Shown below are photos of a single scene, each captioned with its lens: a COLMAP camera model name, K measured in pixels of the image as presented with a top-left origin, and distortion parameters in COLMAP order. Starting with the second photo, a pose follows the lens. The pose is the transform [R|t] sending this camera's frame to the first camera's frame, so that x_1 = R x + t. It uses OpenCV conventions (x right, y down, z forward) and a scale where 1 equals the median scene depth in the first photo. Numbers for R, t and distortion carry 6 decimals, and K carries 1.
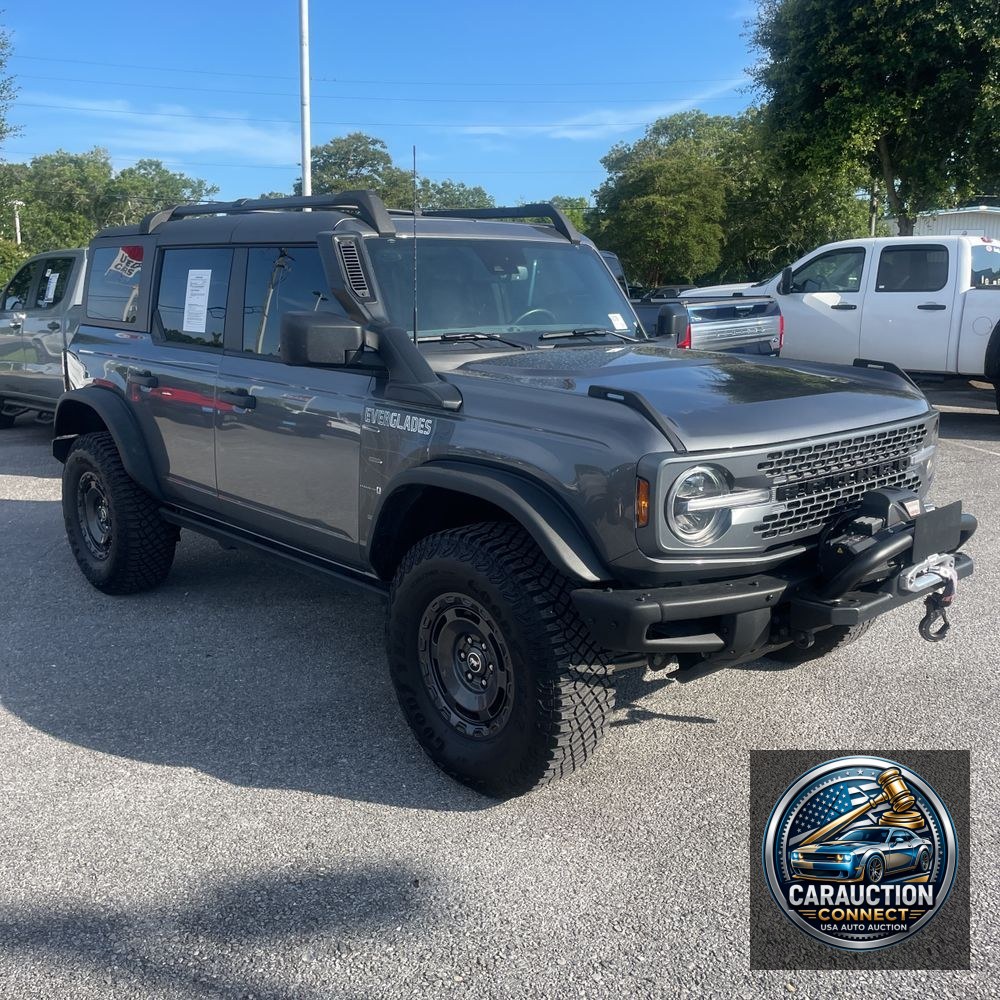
lens RADIAL K [[1009.9, 0, 501.1], [0, 1009.9, 485.4], [0, 0, 1]] dist [0.096444, -0.136345]
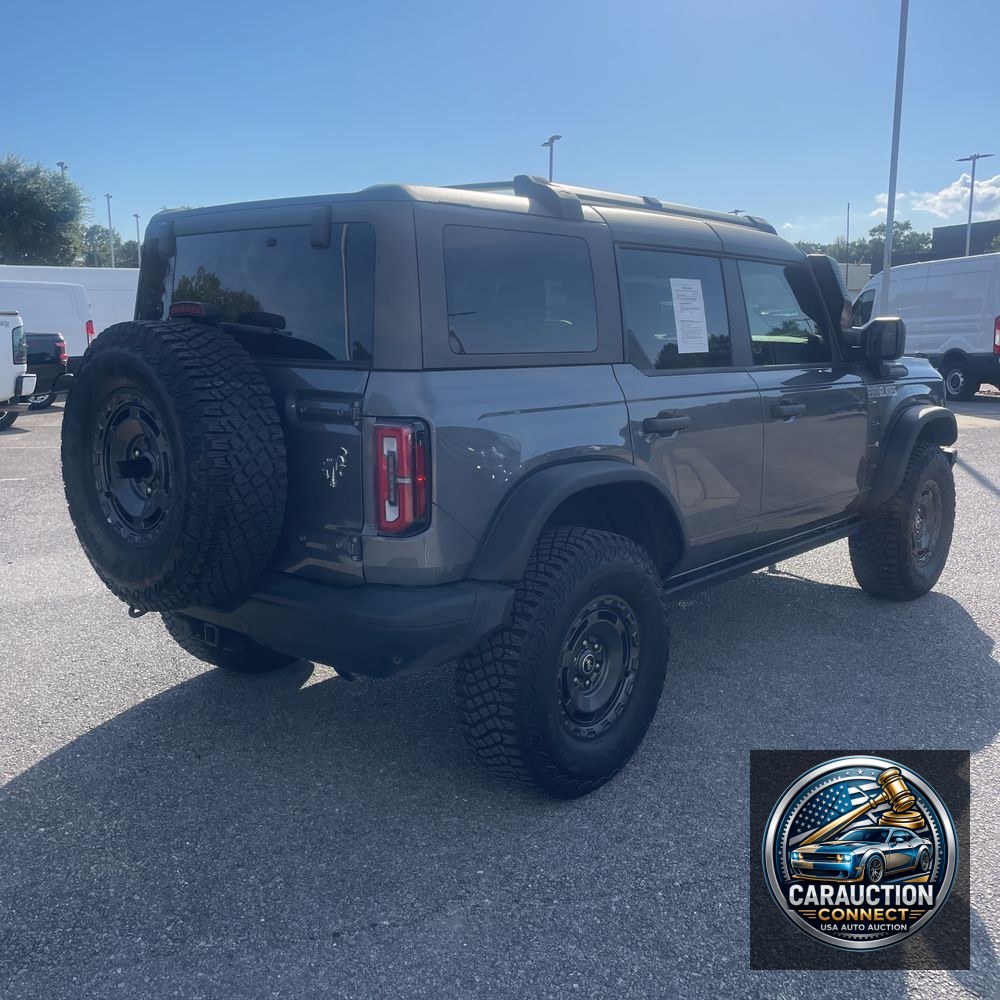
lens RADIAL K [[1009.9, 0, 501.1], [0, 1009.9, 485.4], [0, 0, 1]] dist [0.096444, -0.136345]
pose [[-0.120932, -0.160993, 0.979519, -0.327274], [0.192420, 0.964243, 0.182239, -0.066933], [-0.973833, 0.210517, -0.085629, 0.366329]]
